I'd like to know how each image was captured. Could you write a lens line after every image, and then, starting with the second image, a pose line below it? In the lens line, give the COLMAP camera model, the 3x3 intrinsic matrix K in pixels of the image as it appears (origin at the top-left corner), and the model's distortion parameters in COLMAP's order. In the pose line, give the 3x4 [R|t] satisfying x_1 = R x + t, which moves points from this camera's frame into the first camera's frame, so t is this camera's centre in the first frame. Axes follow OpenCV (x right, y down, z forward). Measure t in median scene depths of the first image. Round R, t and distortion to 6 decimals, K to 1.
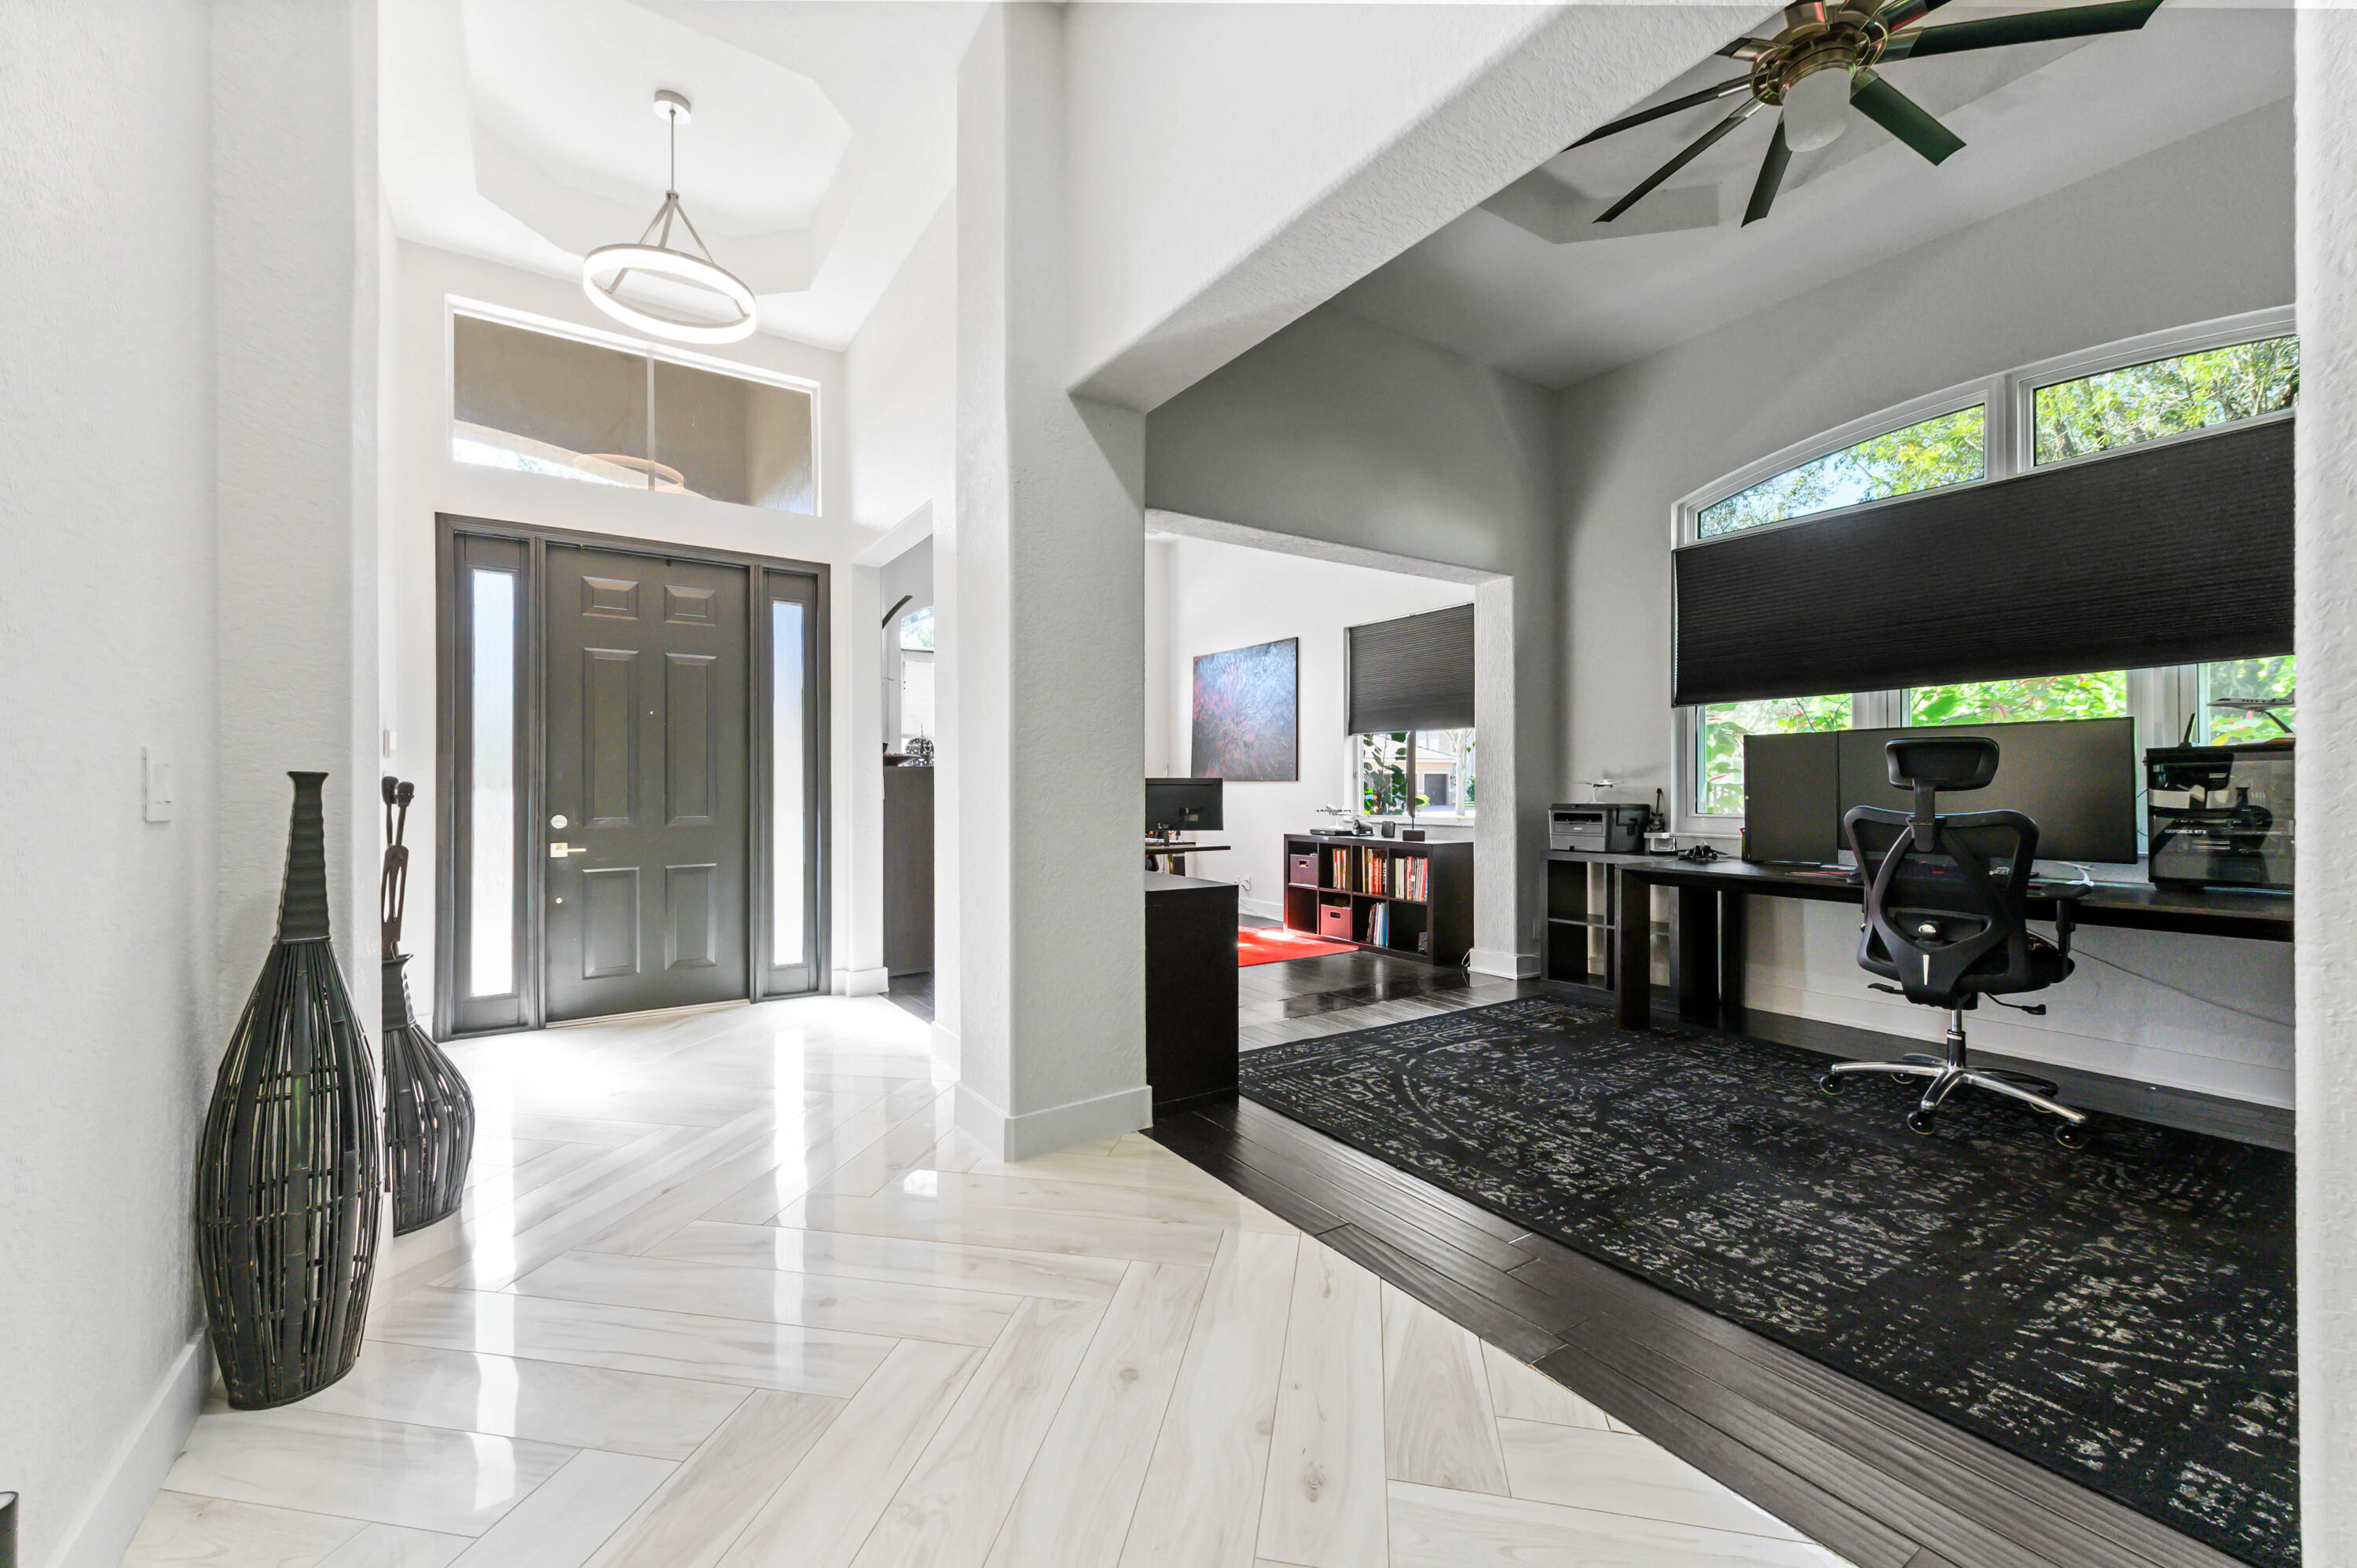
lens RADIAL K [[926.3, 0, 1179.6], [0, 926.3, 784.7], [0, 0, 1]] dist [0.020910, -0.001529]
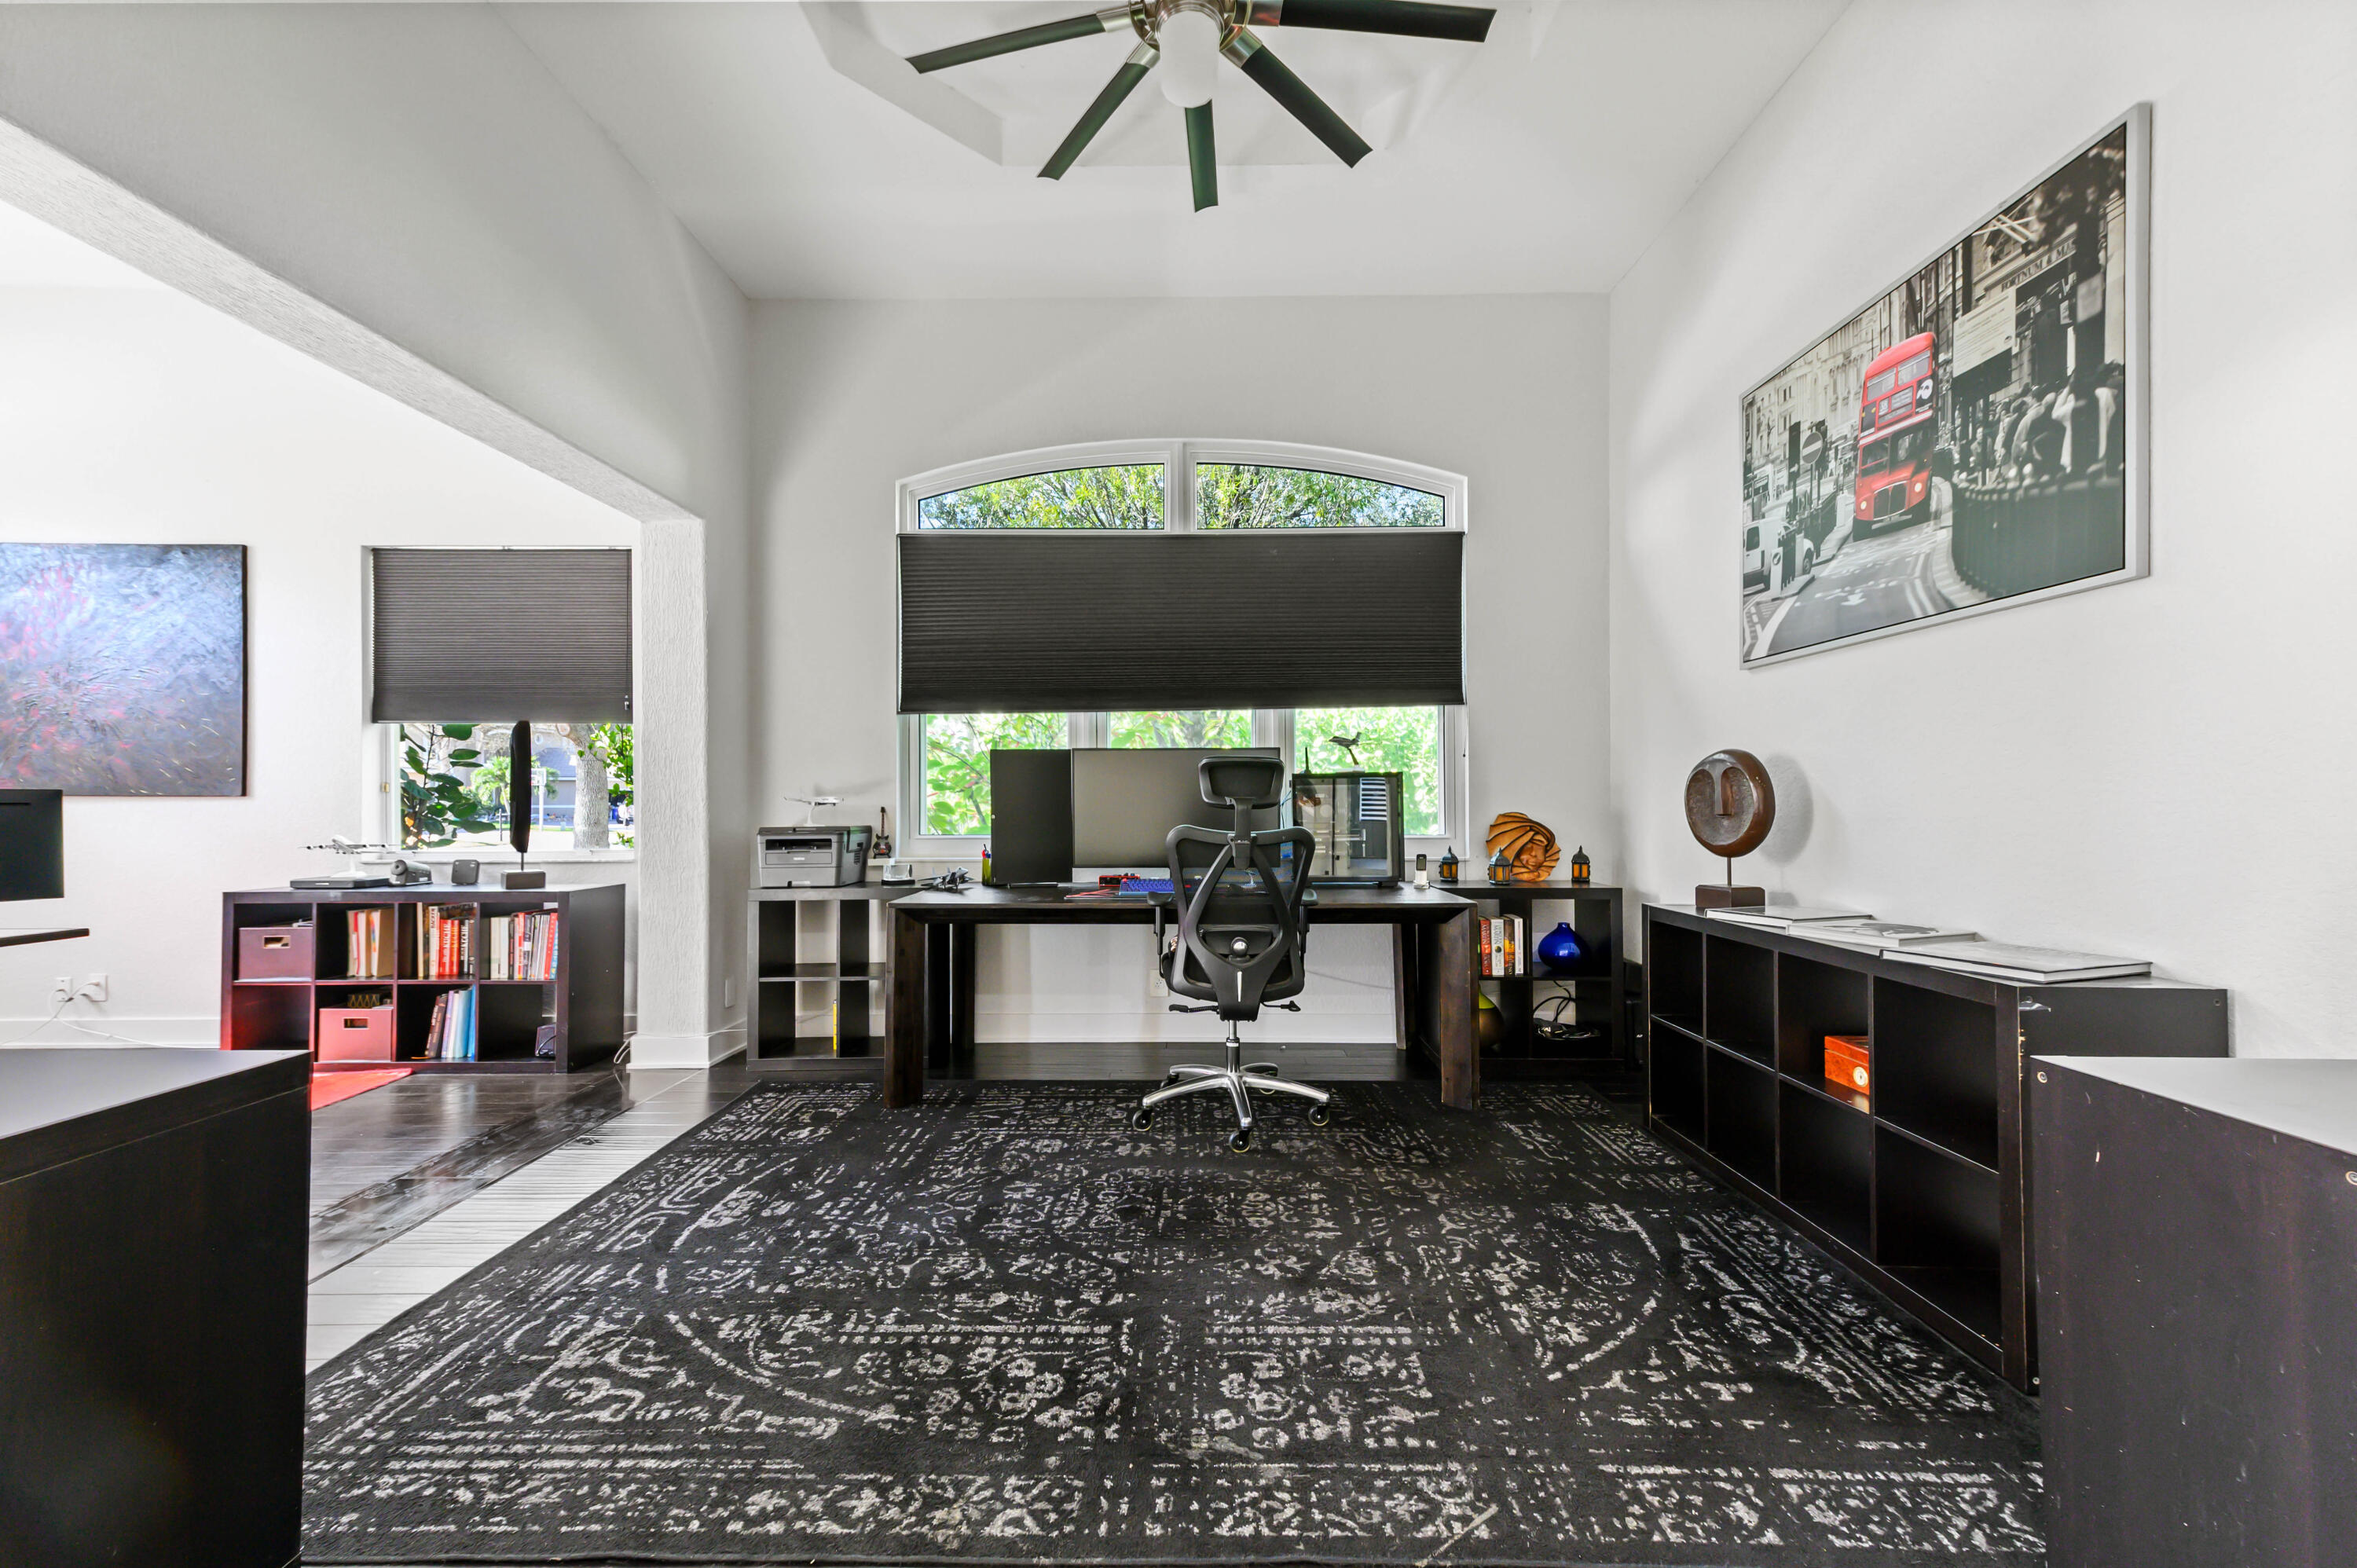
lens RADIAL K [[926.3, 0, 1174.9], [0, 926.3, 796.4], [0, 0, 1]] dist [0.020910, -0.001529]
pose [[0.567135, 0.003797, 0.823616, -0.053558], [0.000398, 0.999988, -0.004884, -0.002652], [-0.823625, 0.003098, 0.567127, 0.382489]]
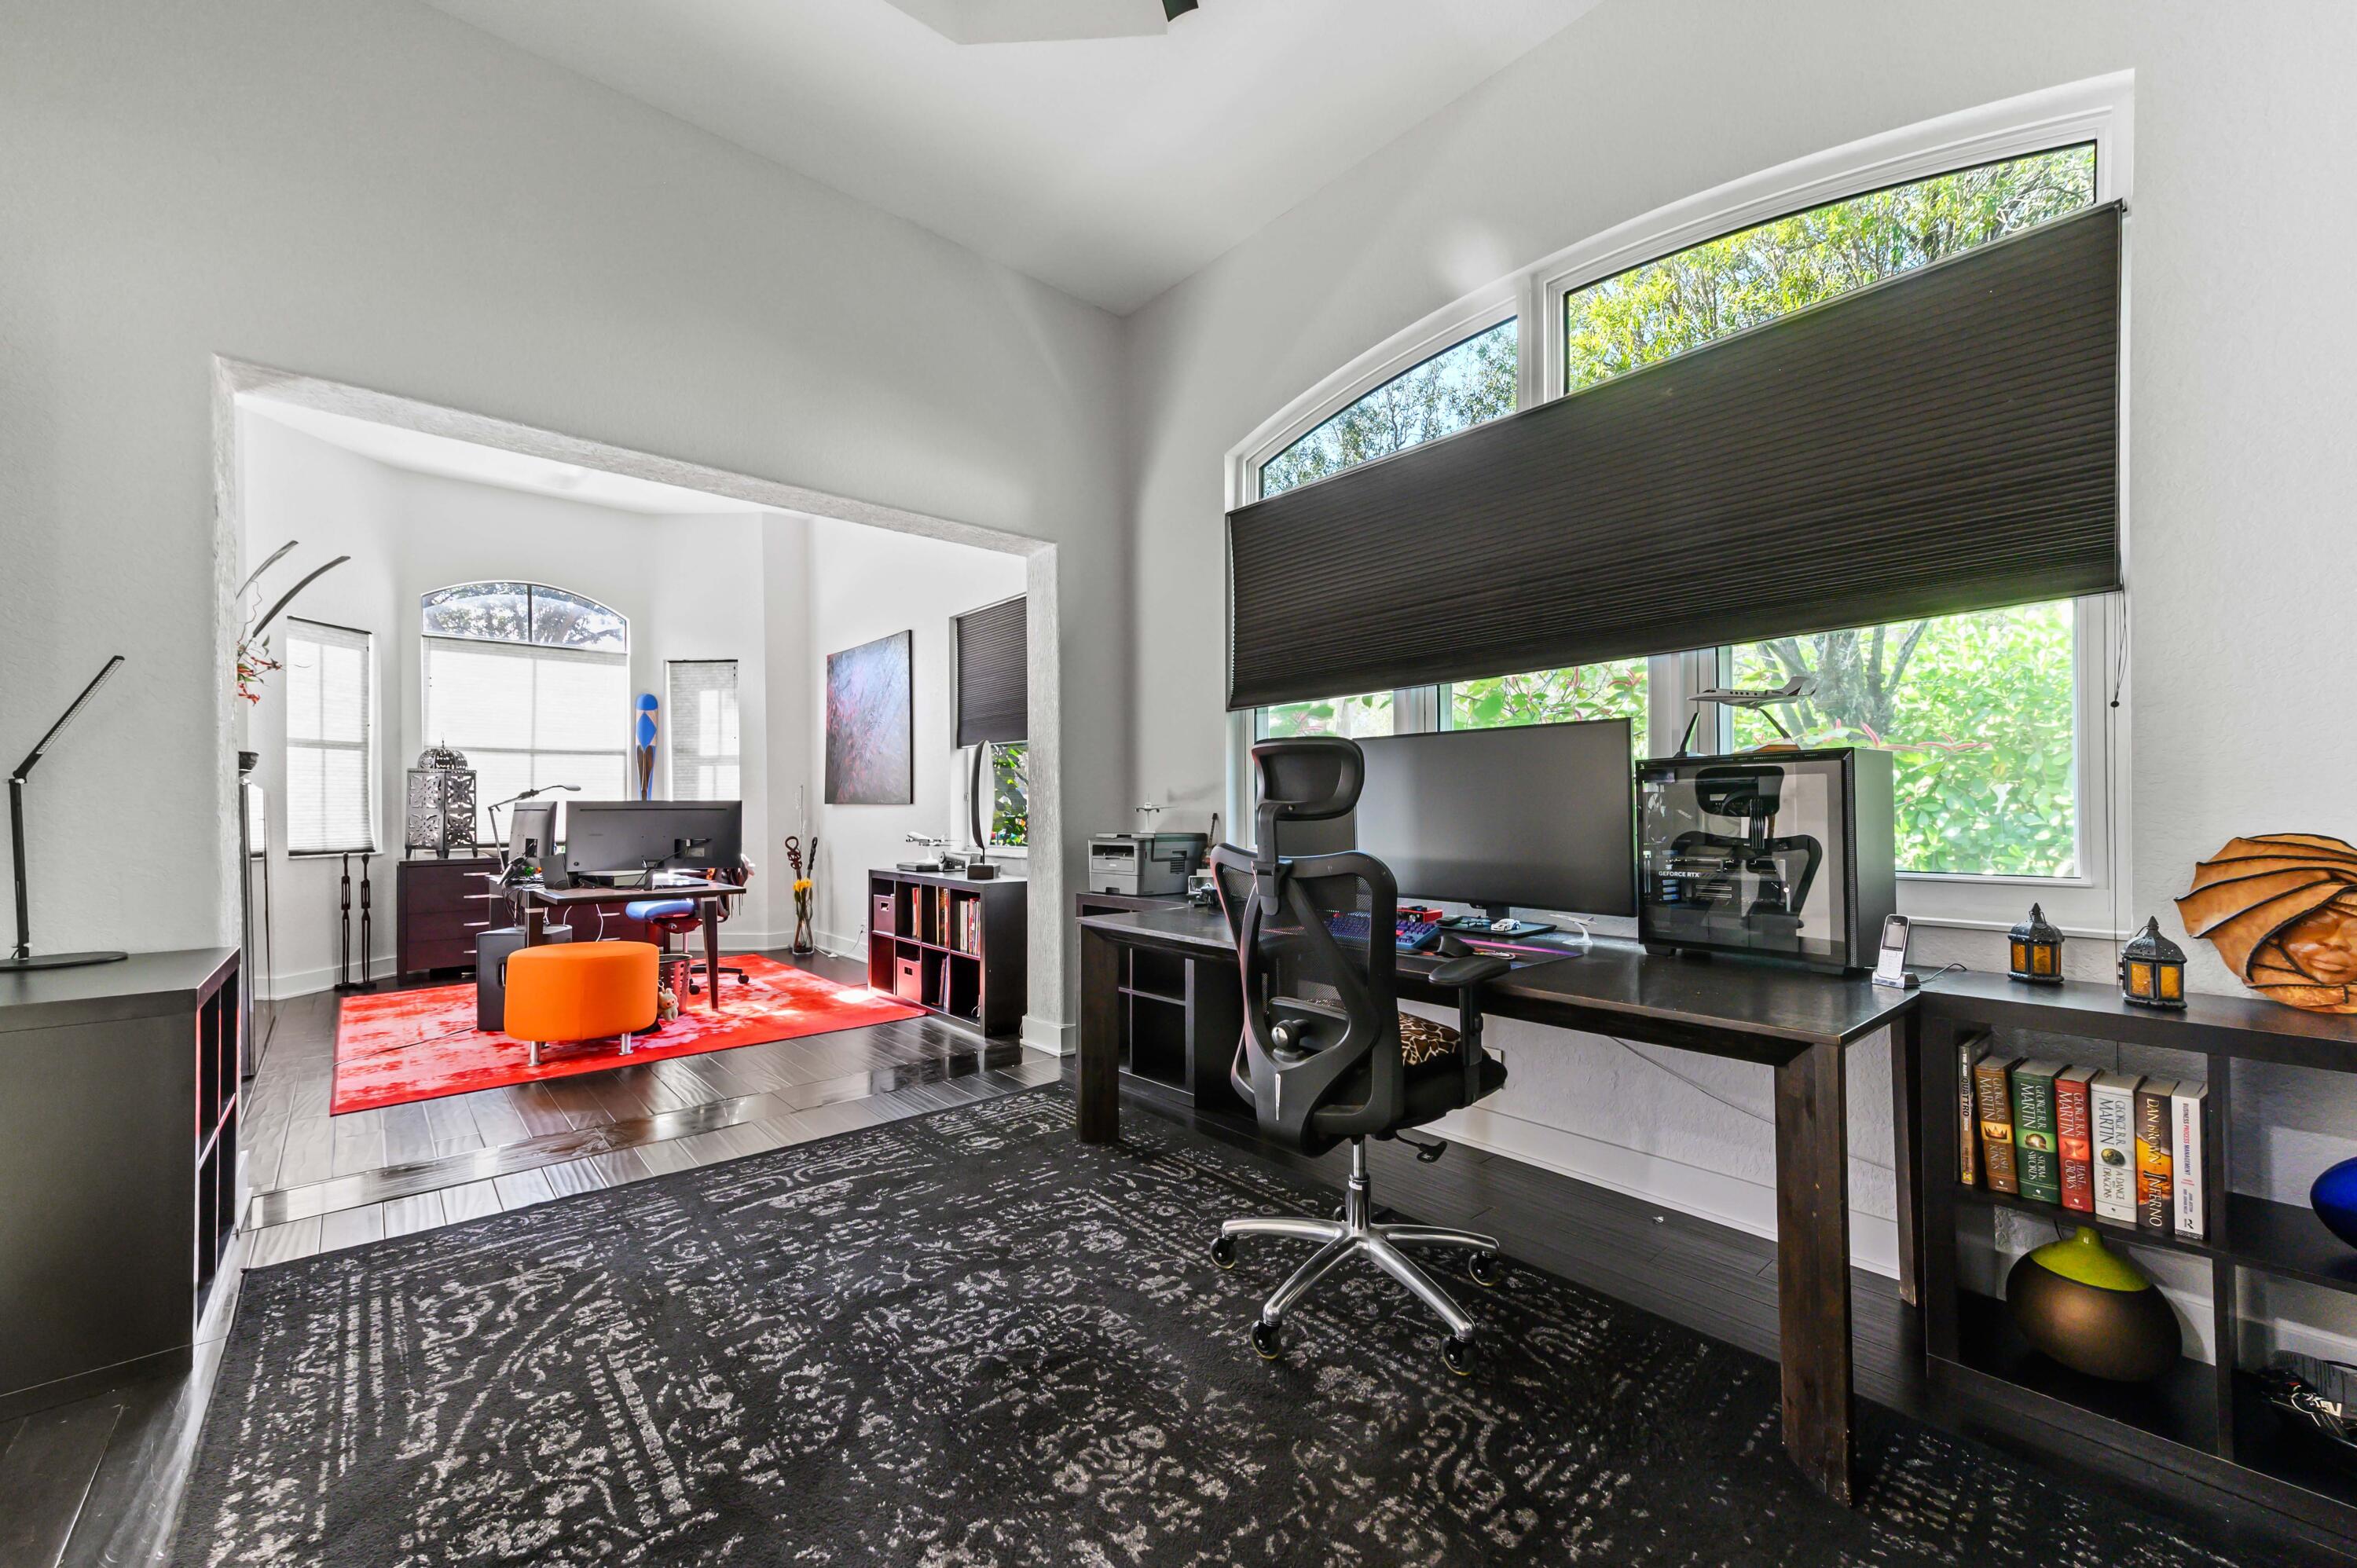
lens RADIAL K [[926.3, 0, 1177.1], [0, 926.3, 805.6], [0, 0, 1]] dist [0.020910, -0.001529]
pose [[0.991402, -0.002672, 0.130821, 0.500147], [0.002638, 0.999996, 0.000430, -0.003682], [-0.130821, -0.000081, 0.991406, 0.291450]]
